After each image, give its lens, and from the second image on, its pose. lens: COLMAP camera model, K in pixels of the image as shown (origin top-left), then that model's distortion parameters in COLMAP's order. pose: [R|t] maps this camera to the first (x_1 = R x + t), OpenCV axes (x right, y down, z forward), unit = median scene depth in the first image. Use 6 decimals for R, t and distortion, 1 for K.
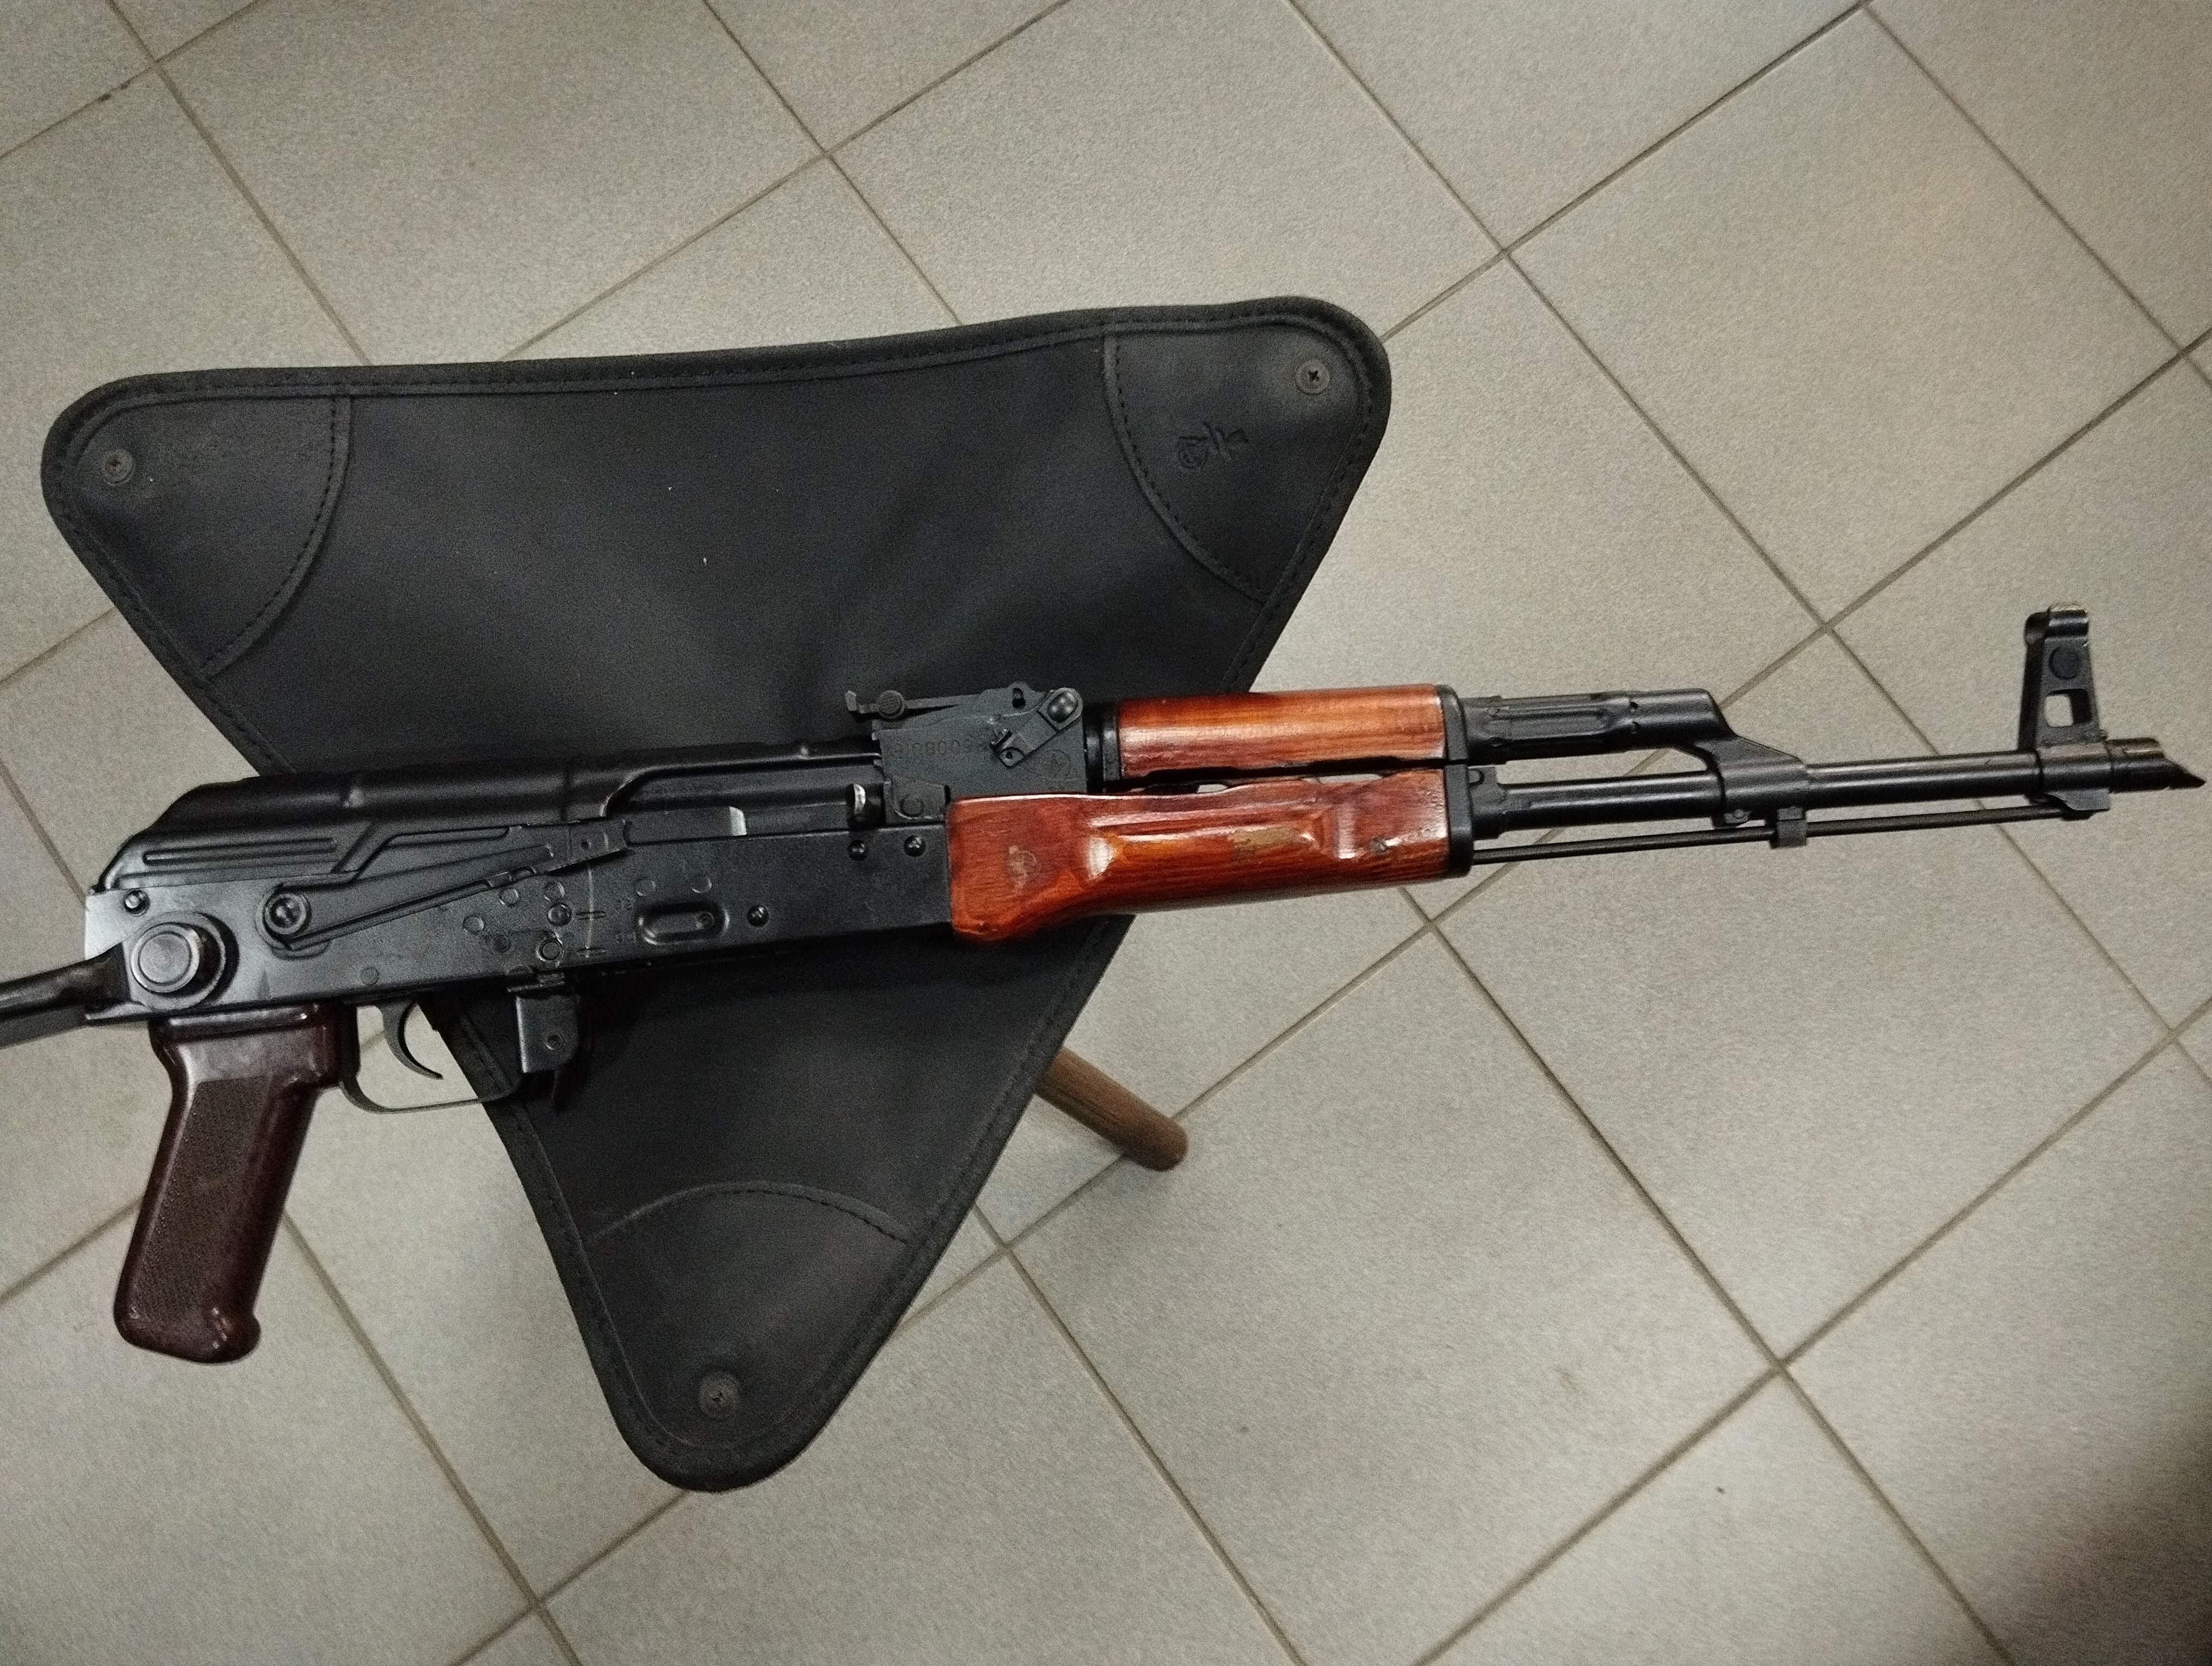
lens RADIAL K [[1981.6, 0, 1140.5], [0, 1981.6, 854.8], [0, 0, 1]] dist [0.082846, -0.191844]
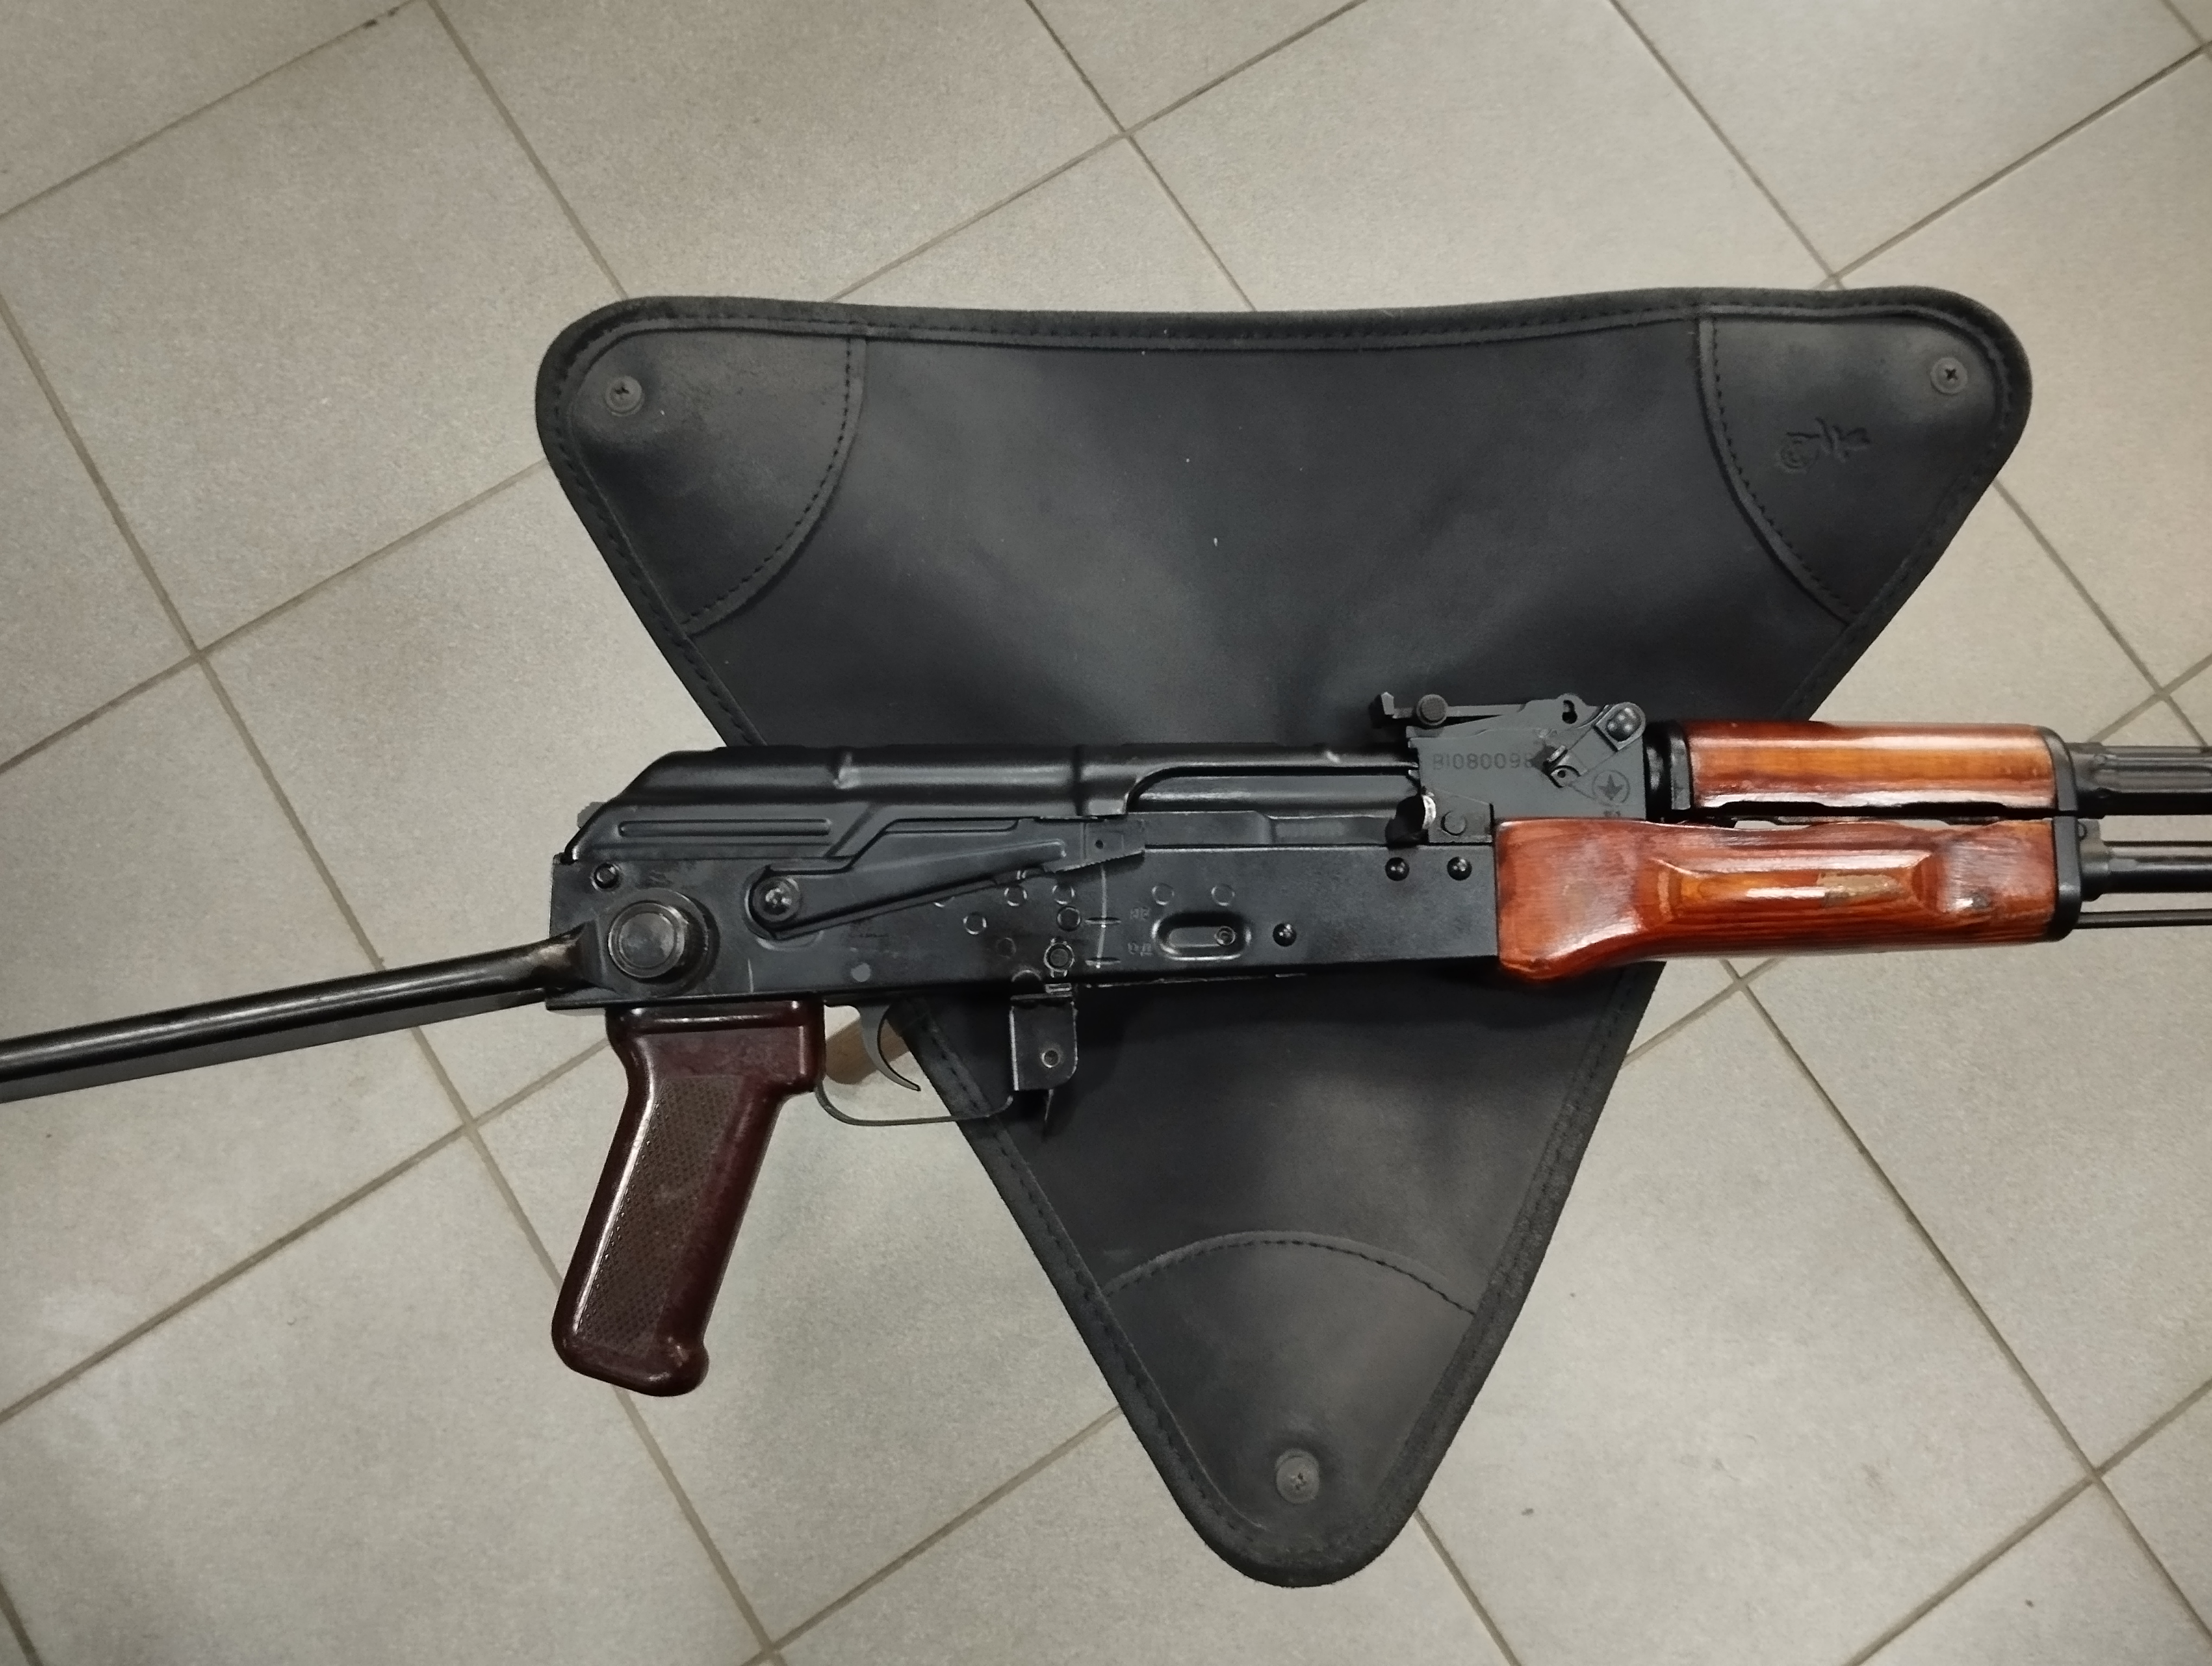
lens RADIAL K [[1981.6, 0, 1069.8], [0, 1981.6, 851.1], [0, 0, 1]] dist [0.082846, -0.191844]
pose [[0.998015, 0.062756, -0.005228, -0.179105], [-0.062829, 0.997909, -0.015197, 0.007850], [0.004263, 0.015496, 0.999871, 0.060646]]
